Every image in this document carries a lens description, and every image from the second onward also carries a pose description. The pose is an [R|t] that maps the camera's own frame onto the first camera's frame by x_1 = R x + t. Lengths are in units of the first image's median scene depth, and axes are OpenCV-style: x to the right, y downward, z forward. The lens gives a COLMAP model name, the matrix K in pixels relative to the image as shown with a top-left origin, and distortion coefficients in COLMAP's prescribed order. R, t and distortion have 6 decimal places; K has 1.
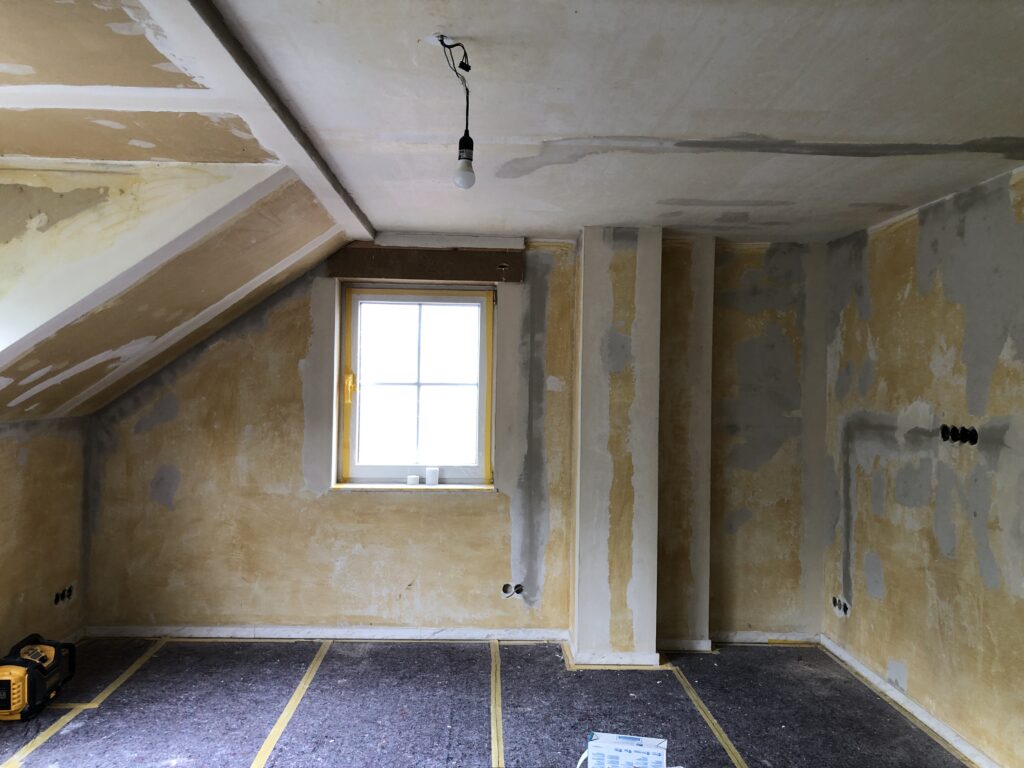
lens RADIAL K [[832.7, 0, 509.5], [0, 832.7, 378.1], [0, 0, 1]] dist [0.027125, -0.037160]
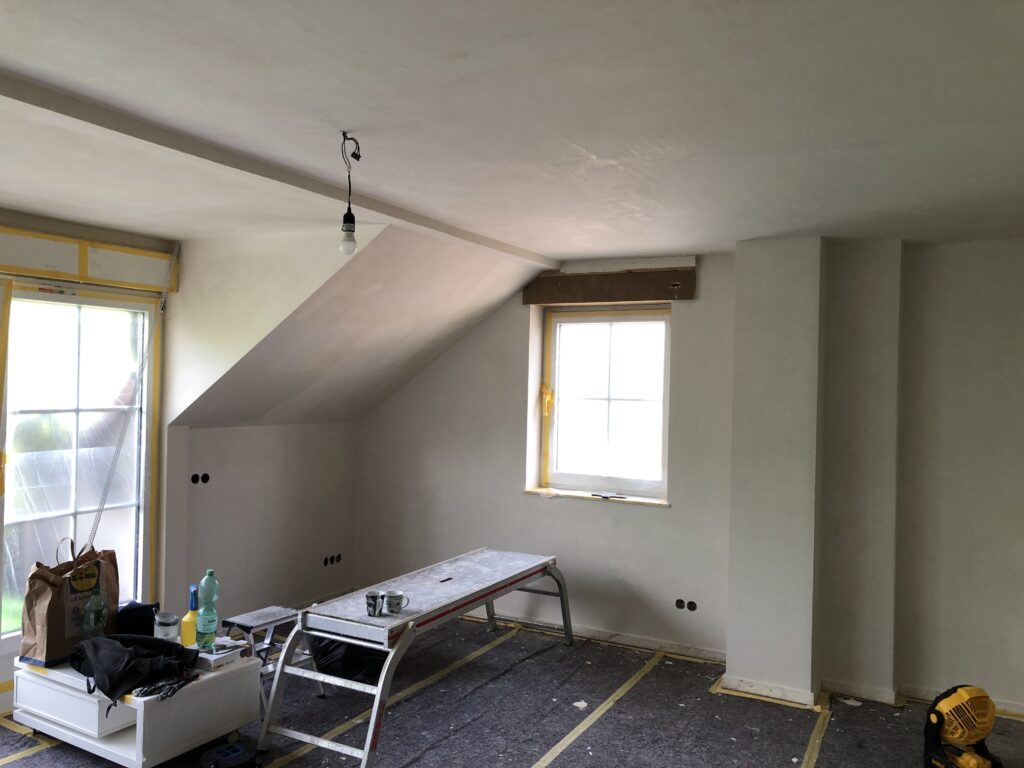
lens RADIAL K [[832.7, 0, 501.5], [0, 832.7, 380.6], [0, 0, 1]] dist [0.027125, -0.037160]
pose [[0.865687, 0.003868, -0.500571, 0.376904], [-0.005396, 0.999984, -0.001604, -0.018091], [0.500557, 0.004089, 0.865694, 0.017249]]
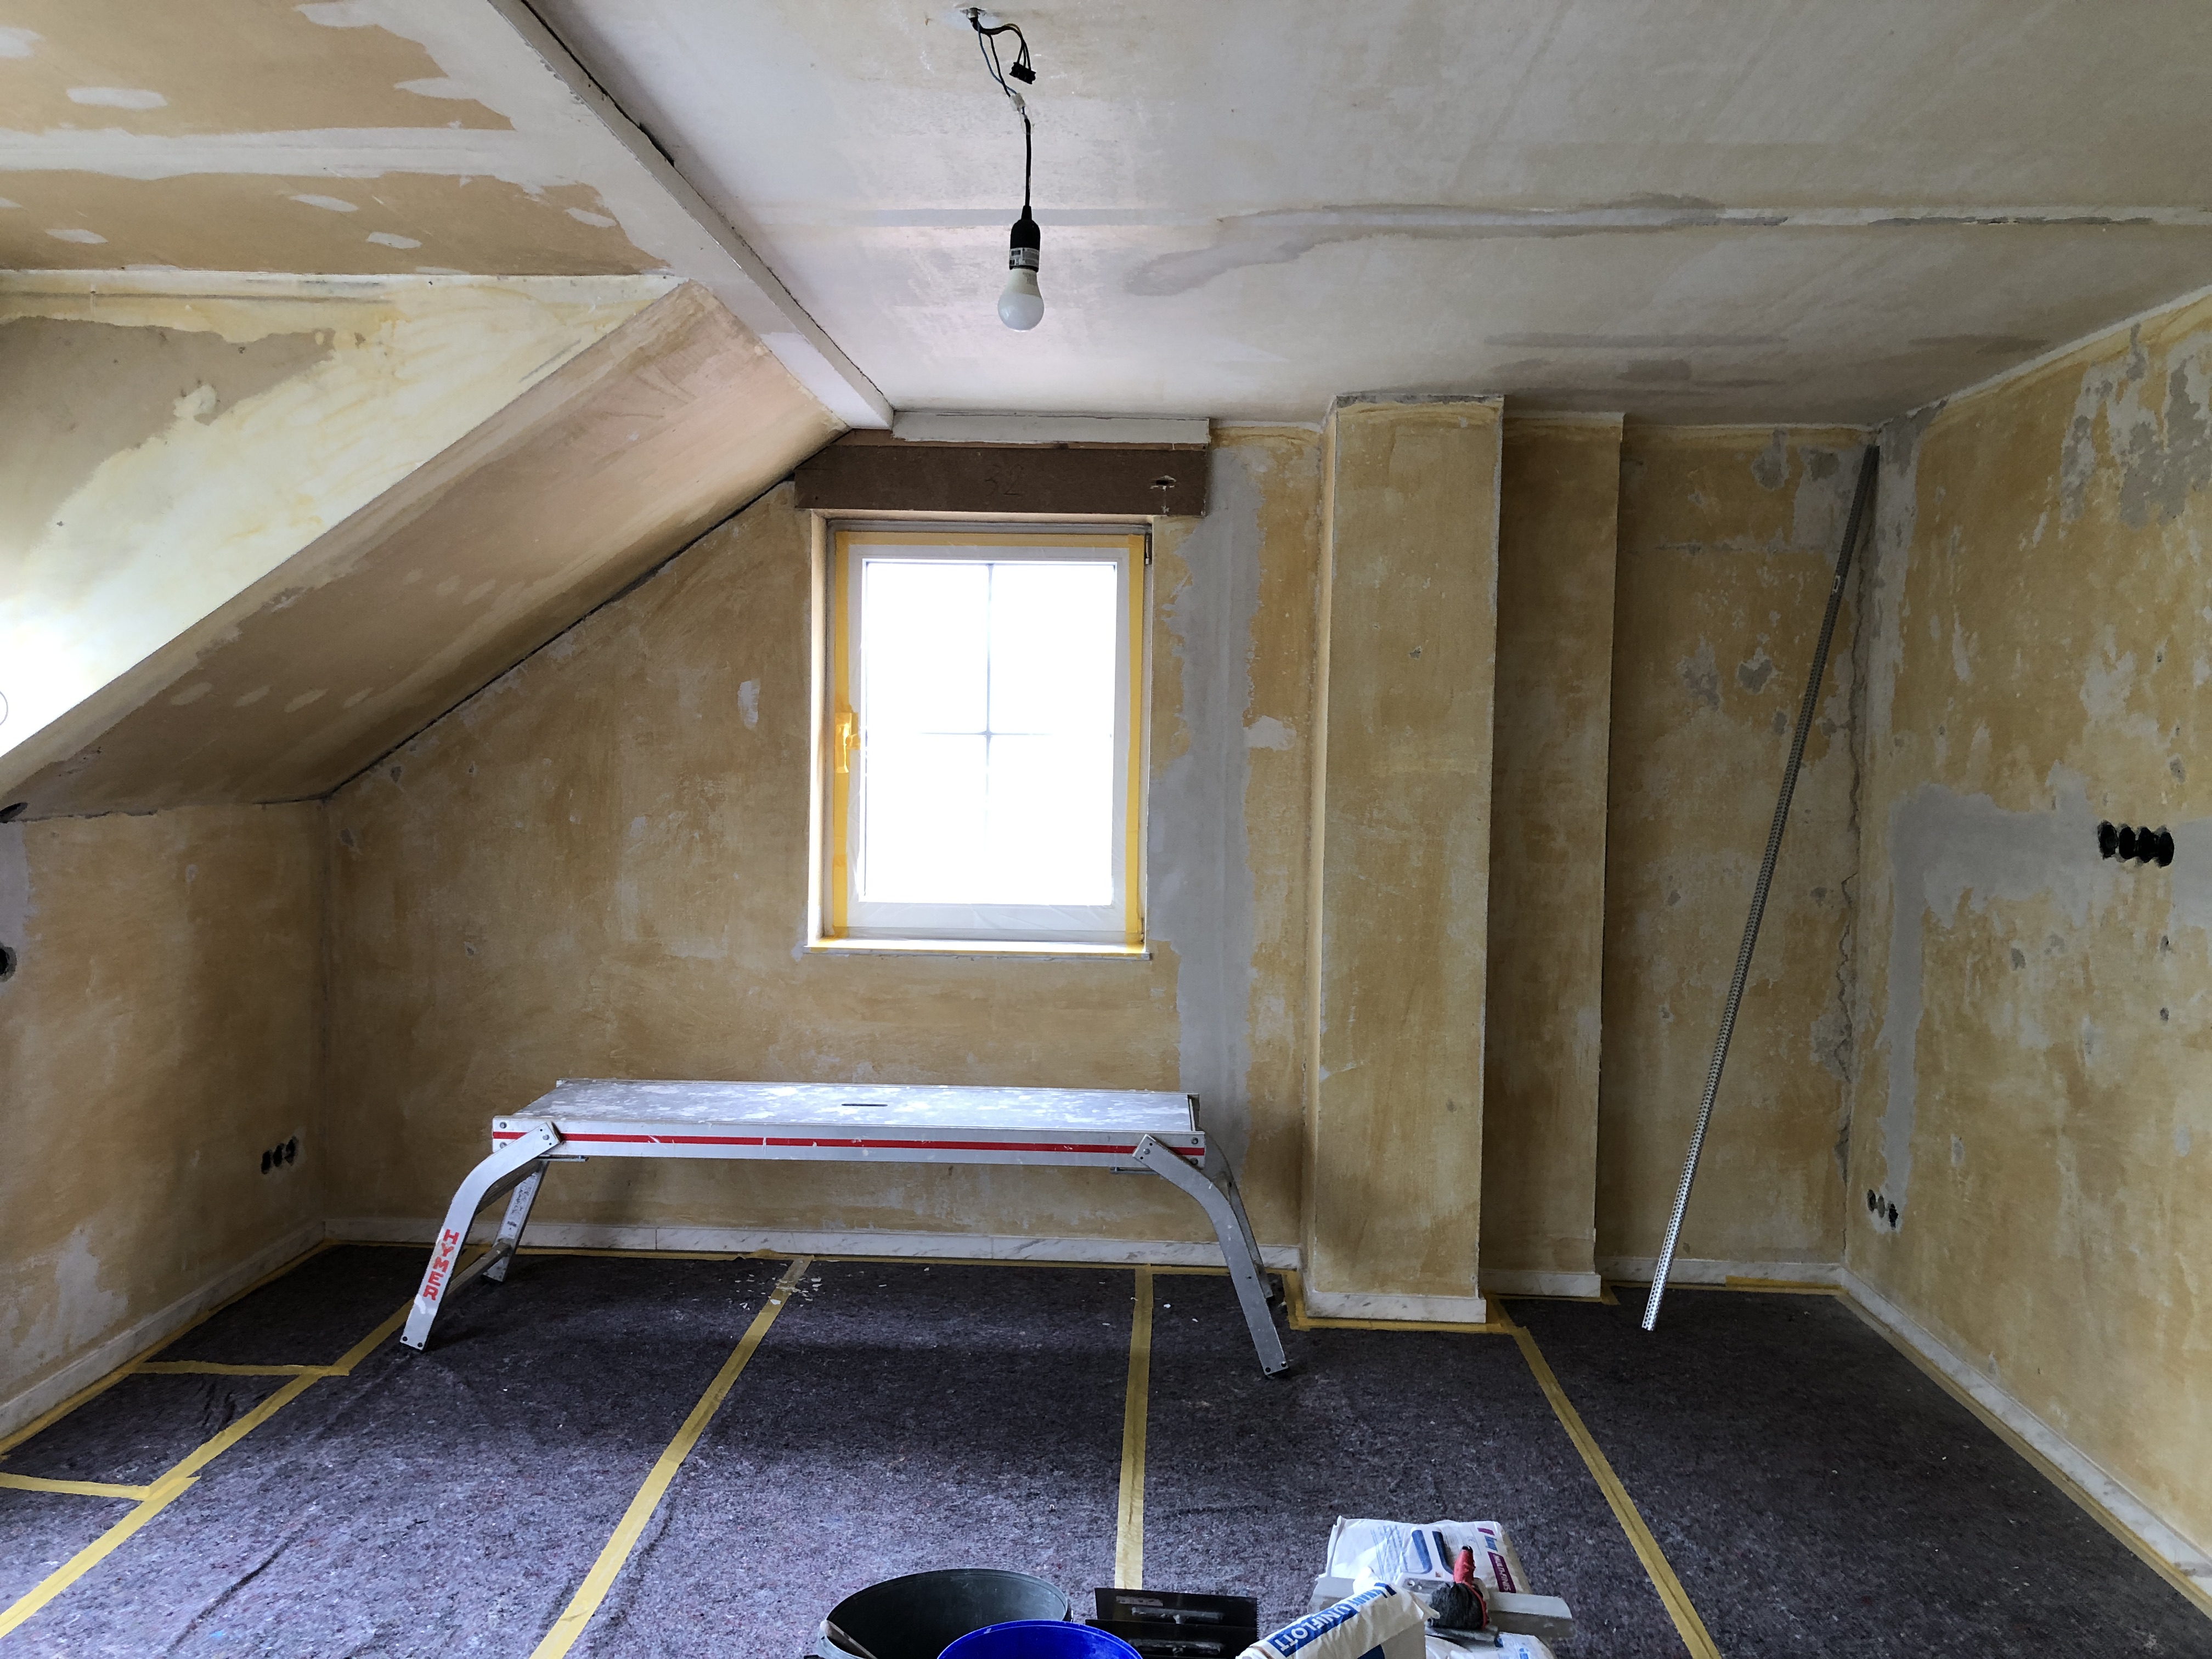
lens RADIAL K [[1798.7, 0, 1096.1], [0, 1798.7, 820.3], [0, 0, 1]] dist [0.027125, -0.037160]
pose [[0.997346, 0.004538, -0.072669, 0.033925], [-0.000423, 0.998400, 0.056540, -0.001443], [0.072809, -0.056359, 0.995752, -0.028008]]
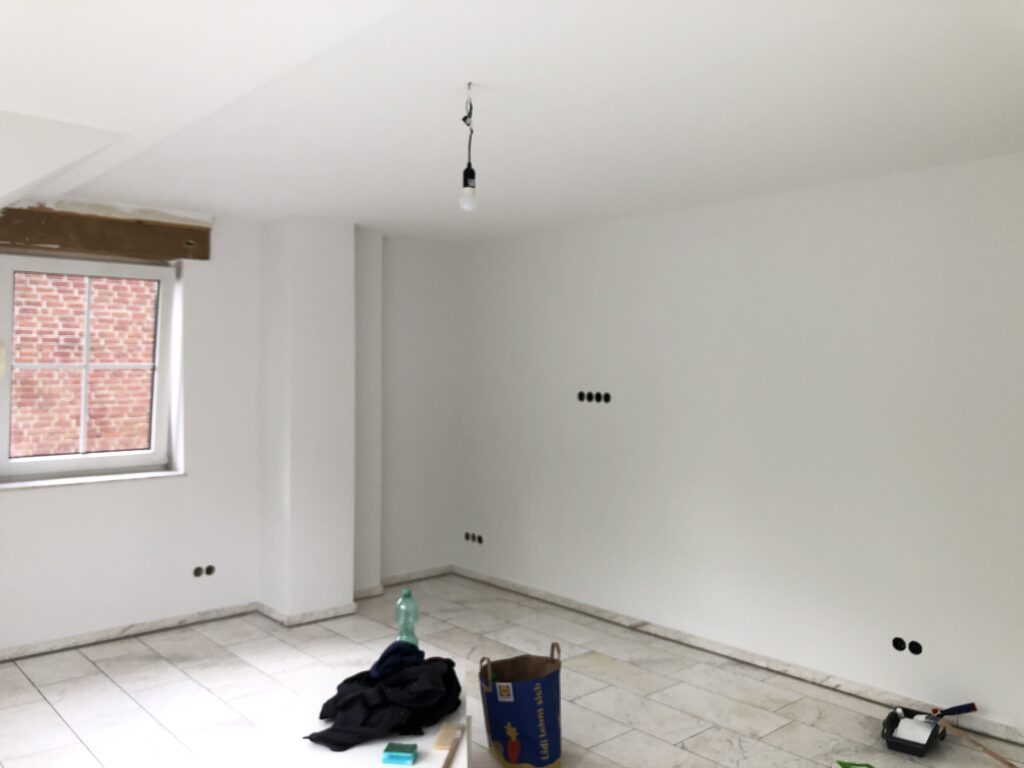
lens RADIAL K [[832.7, 0, 494.3], [0, 832.7, 380.9], [0, 0, 1]] dist [0.027125, -0.037160]
pose [[0.783798, -0.025414, 0.620495, -0.402550], [0.002548, 0.999285, 0.037711, -0.012049], [-0.621010, -0.027977, 0.783303, 0.011403]]
